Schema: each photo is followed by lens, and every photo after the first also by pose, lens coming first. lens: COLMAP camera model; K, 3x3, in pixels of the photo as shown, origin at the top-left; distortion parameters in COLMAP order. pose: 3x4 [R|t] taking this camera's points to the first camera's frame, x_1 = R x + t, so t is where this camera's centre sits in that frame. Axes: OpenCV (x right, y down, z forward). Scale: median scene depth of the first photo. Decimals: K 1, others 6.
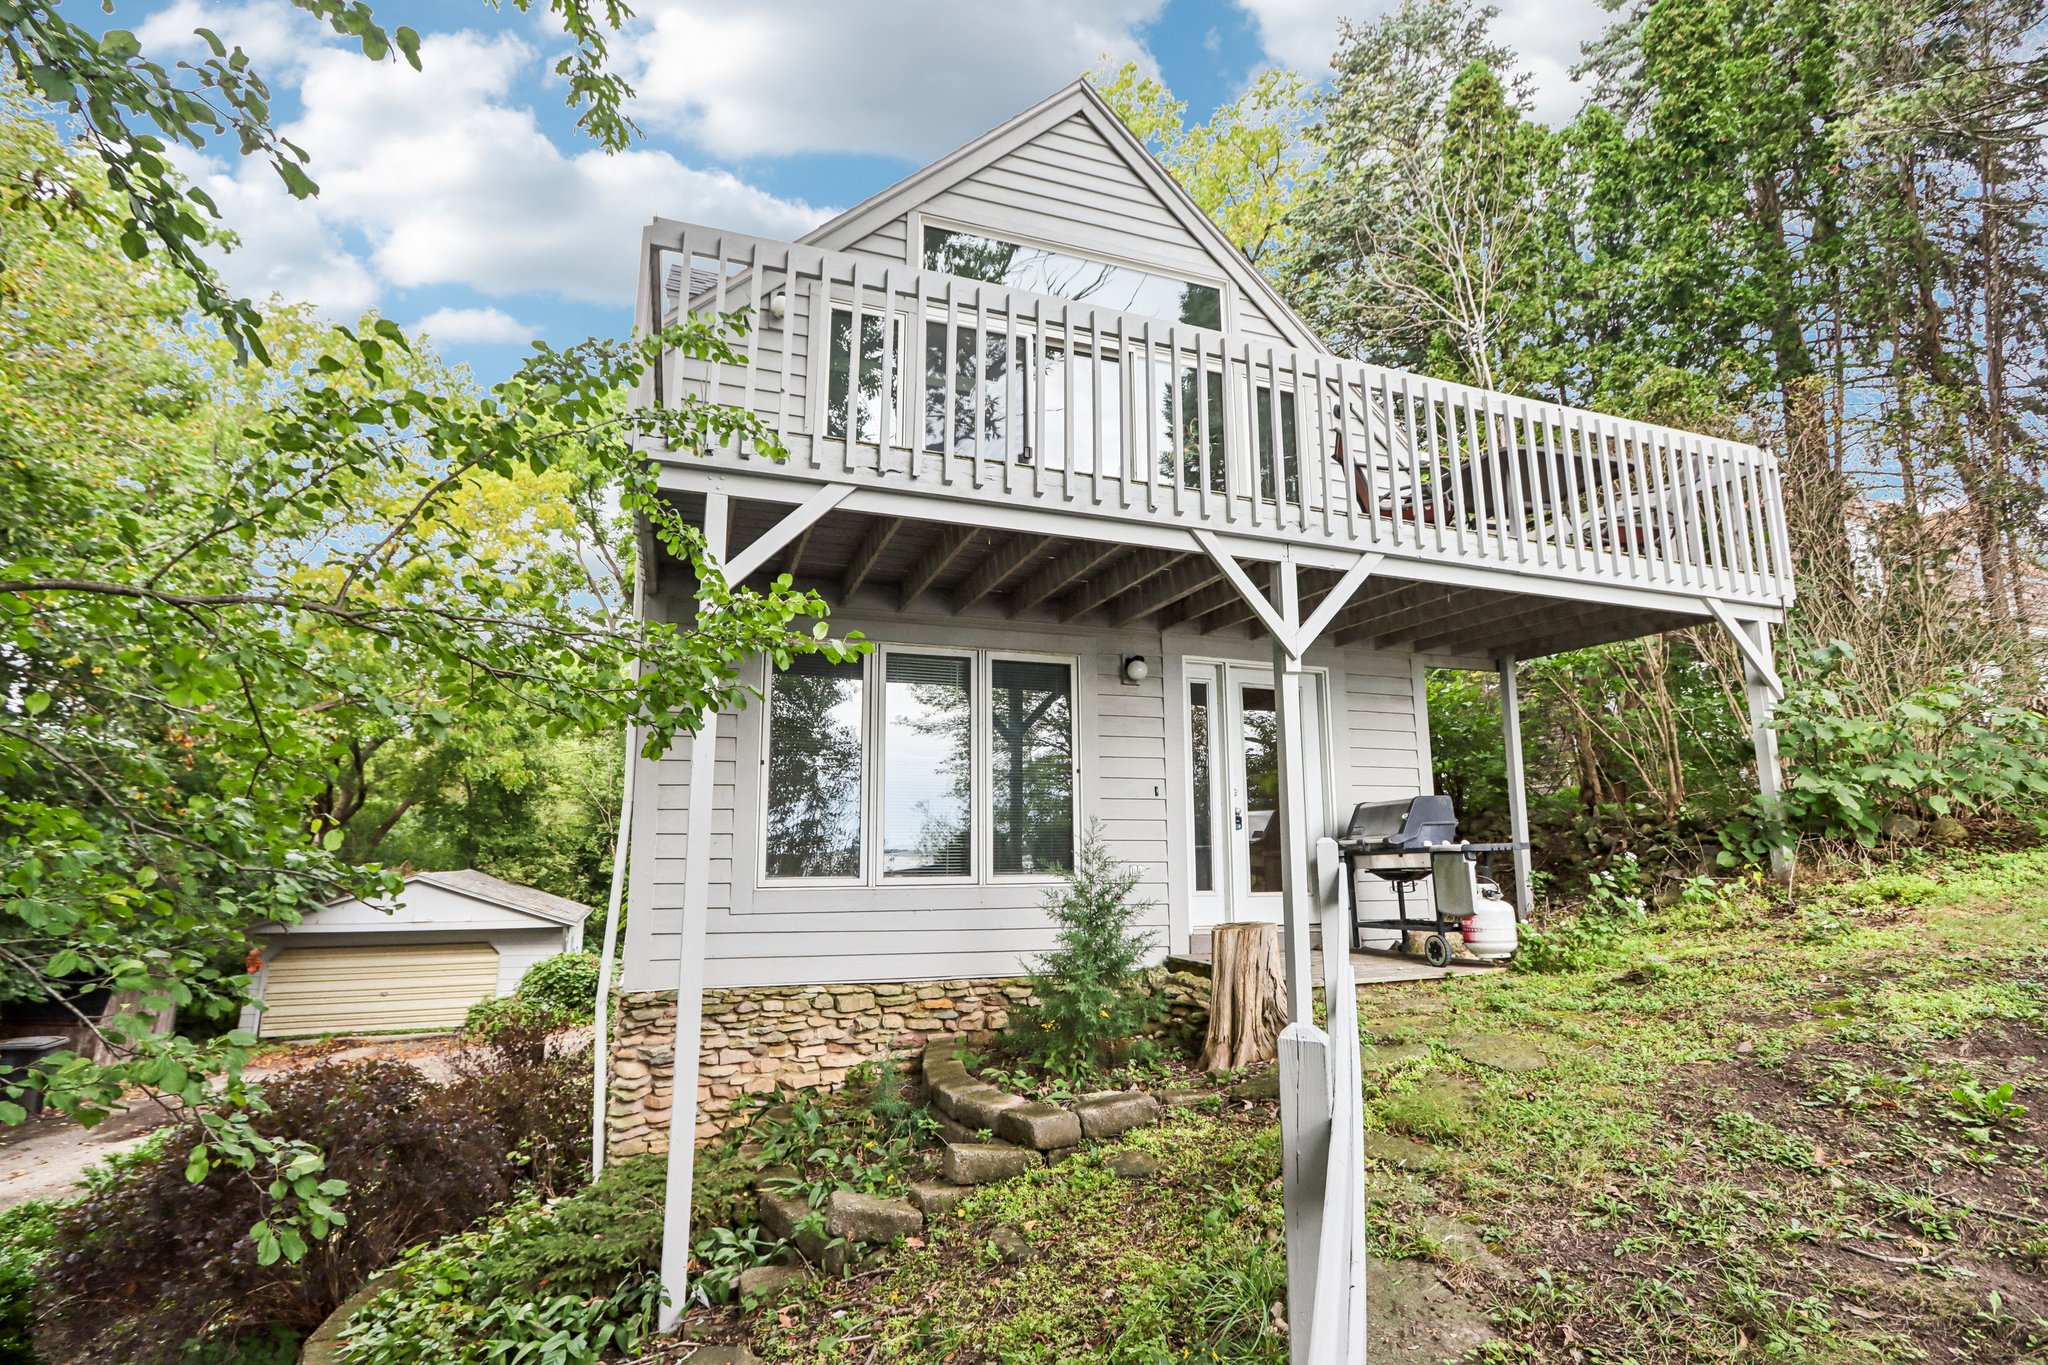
lens RADIAL K [[969.1, 0, 1009.7], [0, 969.1, 682.4], [0, 0, 1]] dist [-0.001026, -0.000036]
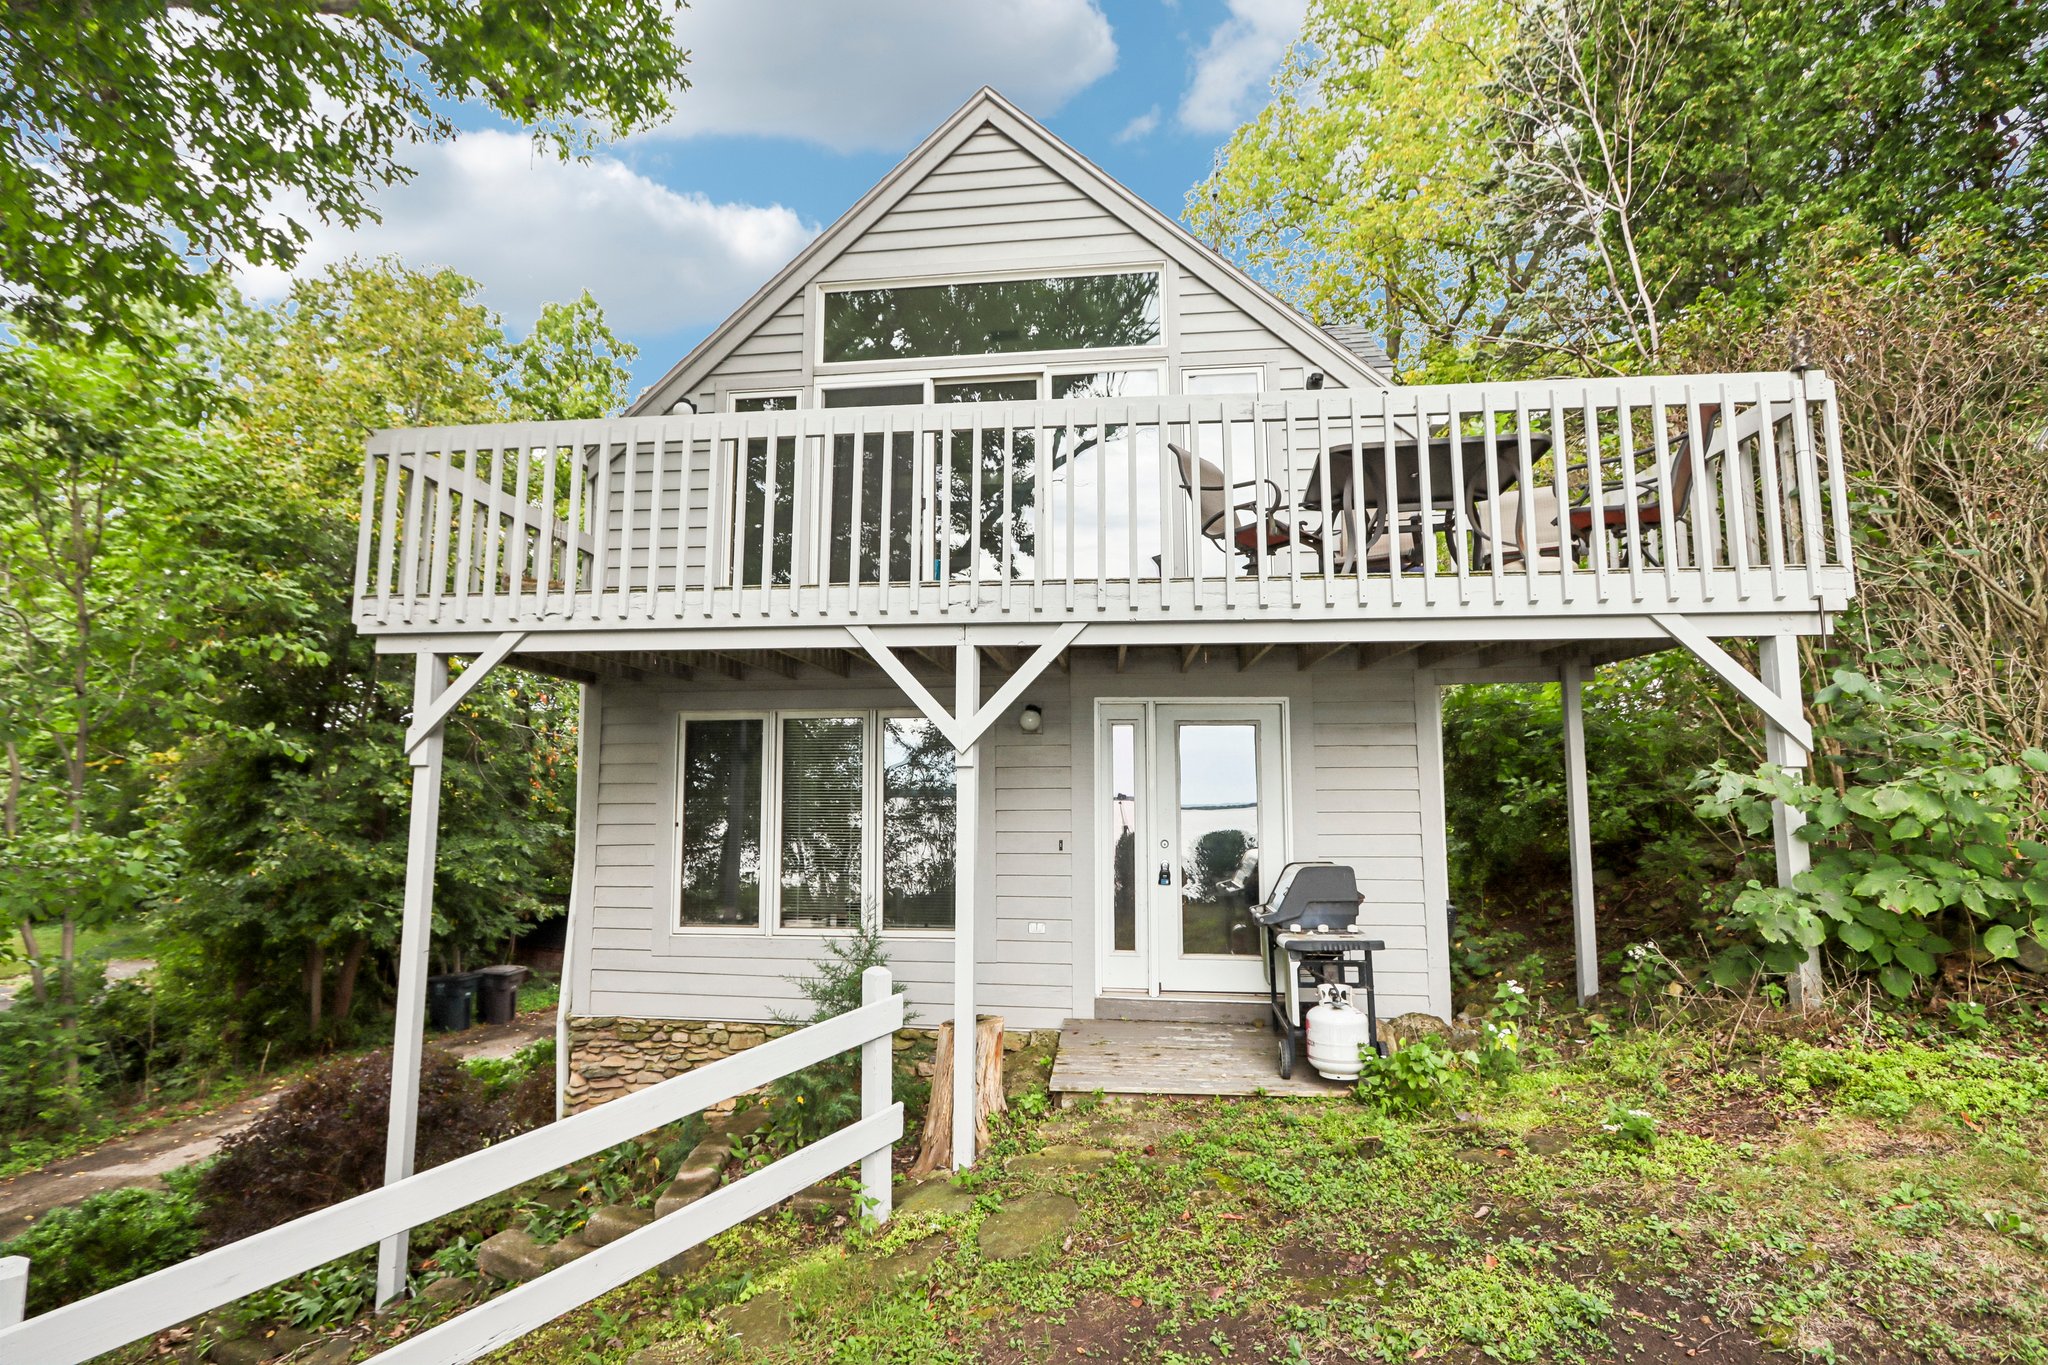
lens RADIAL K [[969.1, 0, 1009.7], [0, 969.1, 682.4], [0, 0, 1]] dist [-0.001026, -0.000036]
pose [[0.897098, -0.046822, -0.439344, 0.610649], [0.071571, 0.996636, 0.039927, -0.101303], [0.435996, -0.067263, 0.897431, 0.157956]]
